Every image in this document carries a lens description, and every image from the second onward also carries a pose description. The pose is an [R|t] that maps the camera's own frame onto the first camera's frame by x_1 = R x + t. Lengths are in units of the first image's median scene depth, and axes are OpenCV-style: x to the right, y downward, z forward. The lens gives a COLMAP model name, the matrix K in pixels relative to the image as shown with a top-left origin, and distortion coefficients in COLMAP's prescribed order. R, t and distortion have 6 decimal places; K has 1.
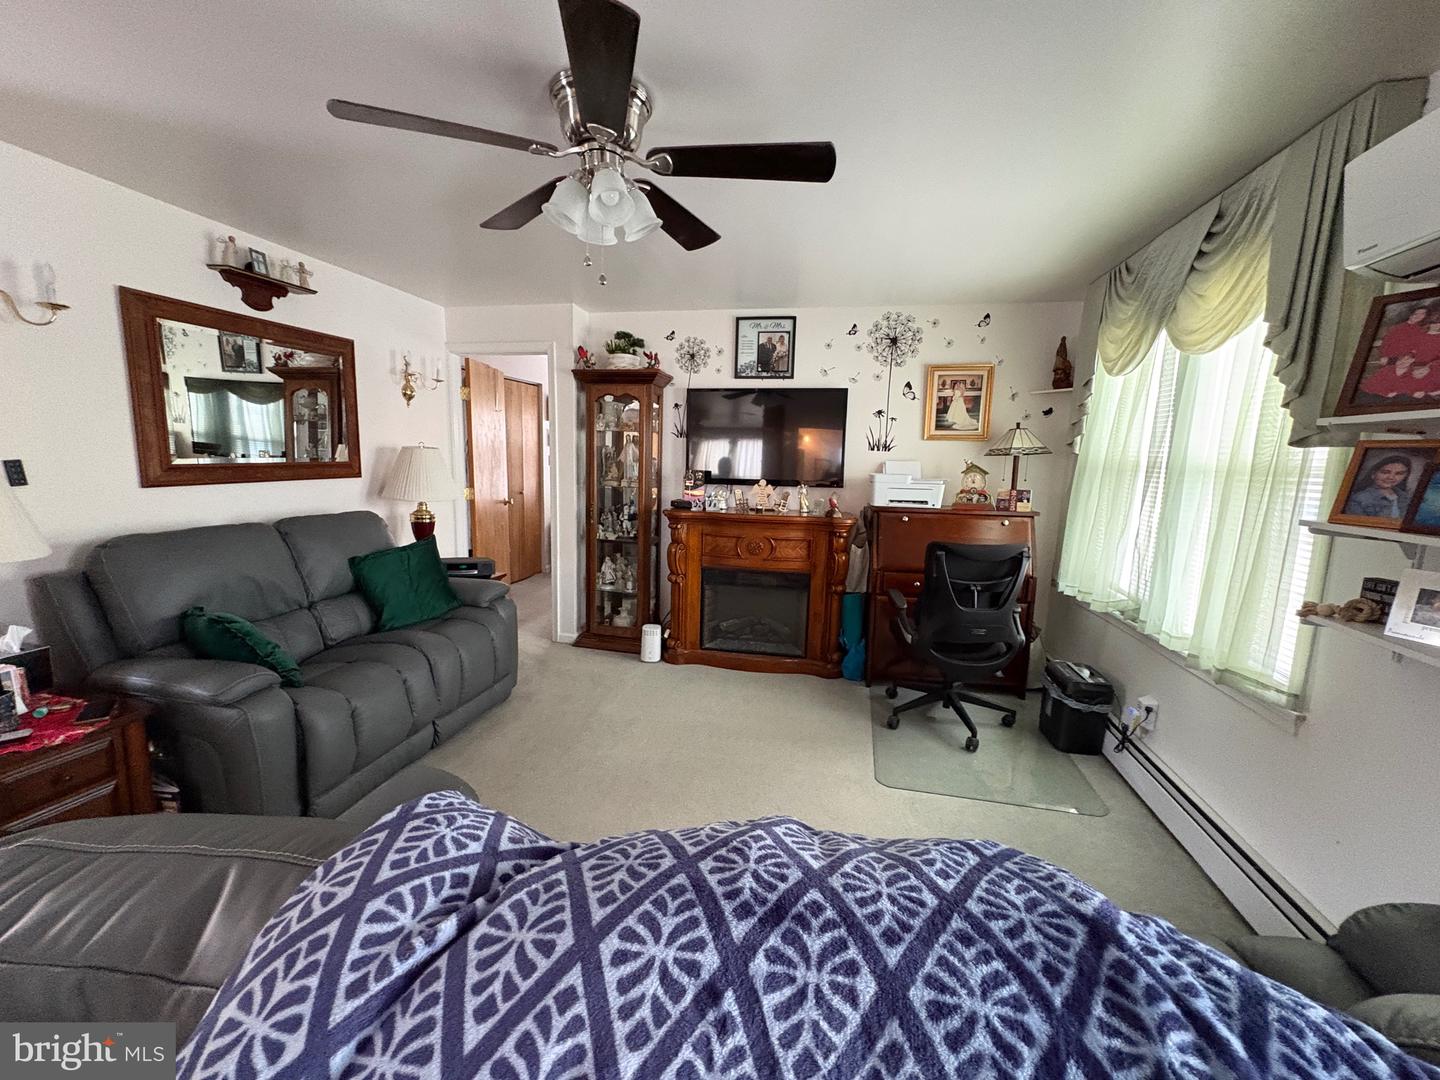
lens RADIAL K [[572.1, 0, 719.7], [0, 572.1, 542.0], [0, 0, 1]] dist [-0.000270, -0.000047]
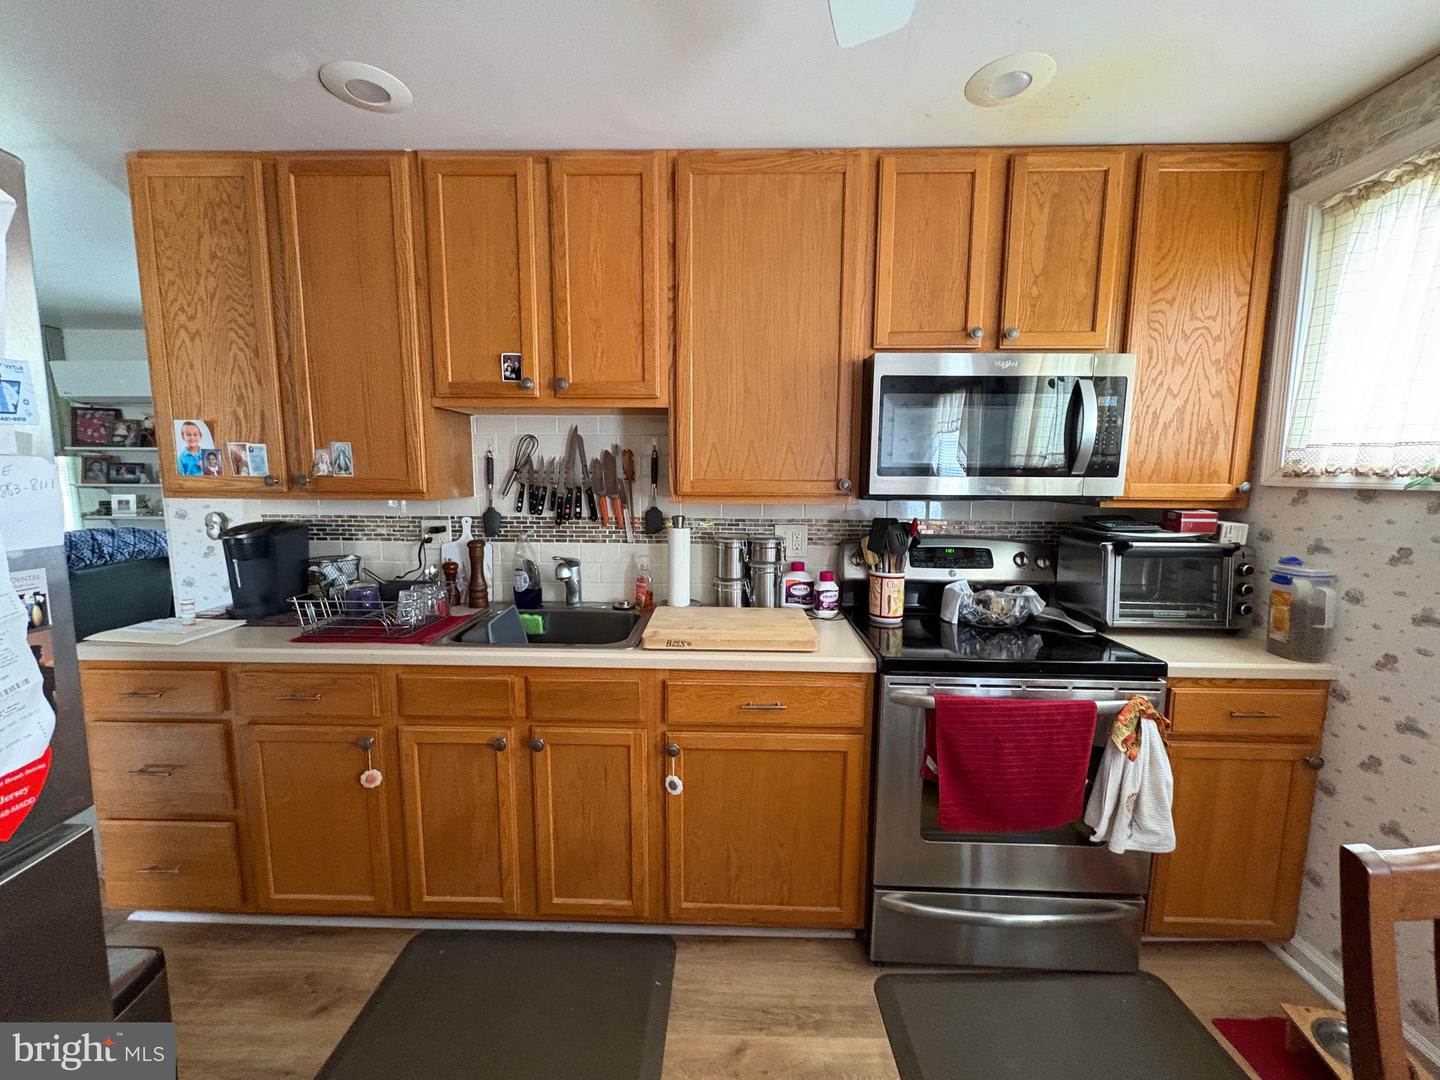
lens RADIAL K [[572.1, 0, 719.8], [0, 572.1, 542.3], [0, 0, 1]] dist [-0.000270, -0.000047]
pose [[-0.186525, -0.143135, 0.971967, -0.897503], [0.134608, 0.976276, 0.169602, 0.075337], [-0.973185, 0.162470, -0.162833, -0.608841]]
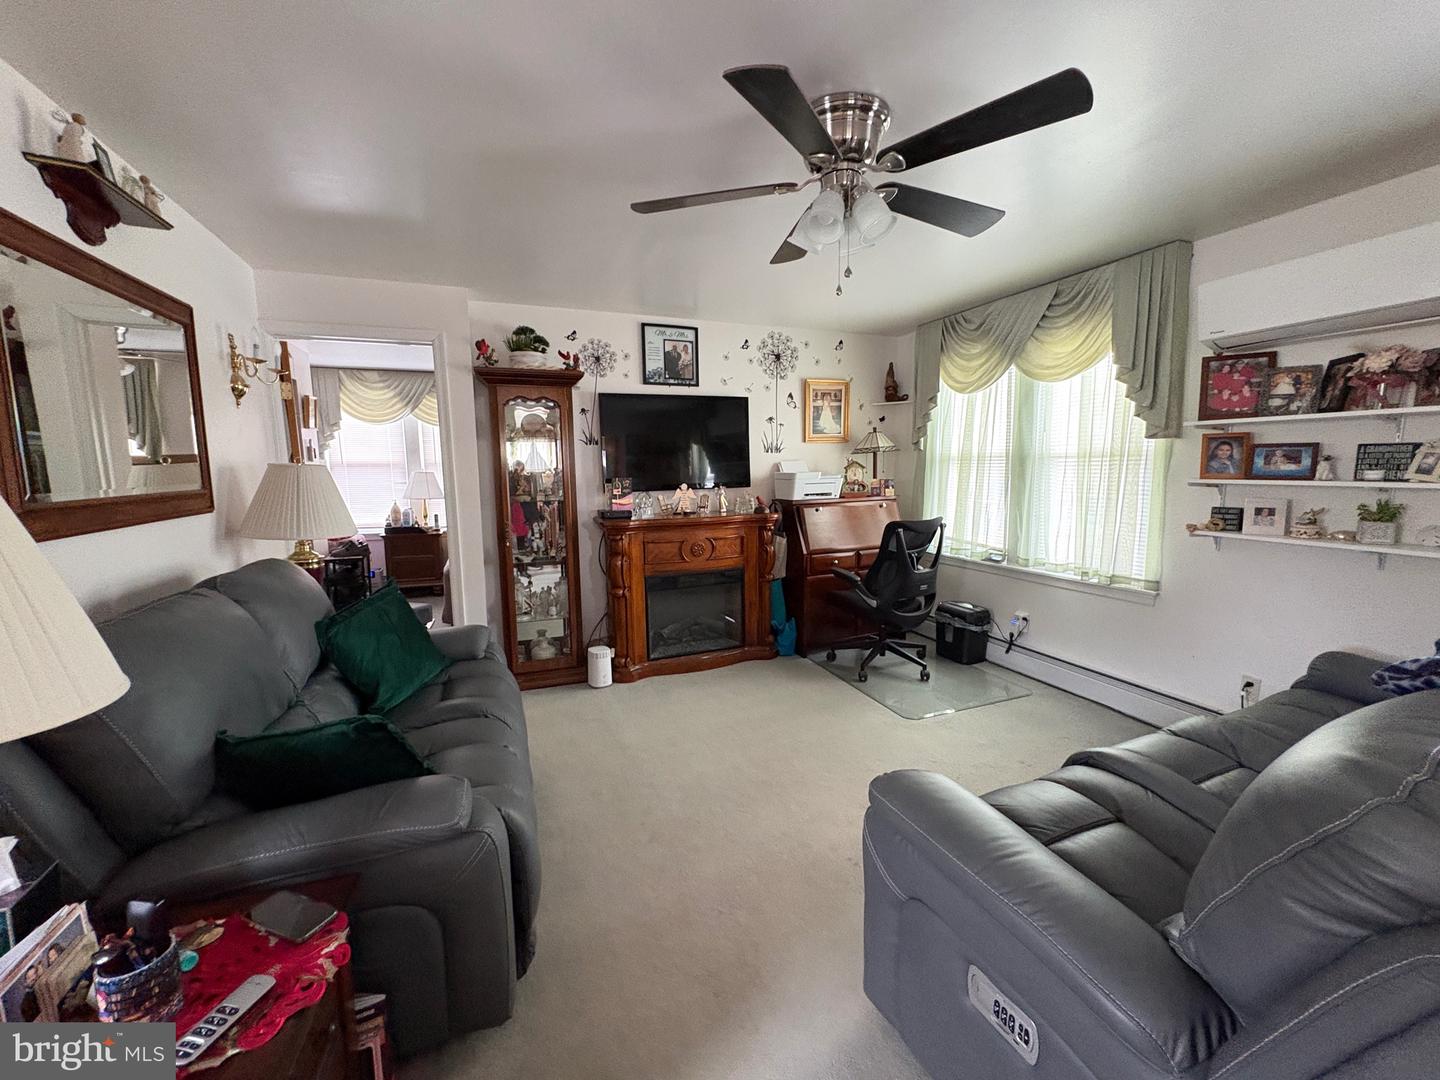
lens RADIAL K [[572.1, 0, 717.7], [0, 572.1, 542.8], [0, 0, 1]] dist [-0.000270, -0.000047]
pose [[0.833346, -0.112288, 0.541226, -0.463244], [0.119036, 0.992631, 0.022657, -0.021251], [-0.539782, 0.045545, 0.840572, 0.116248]]
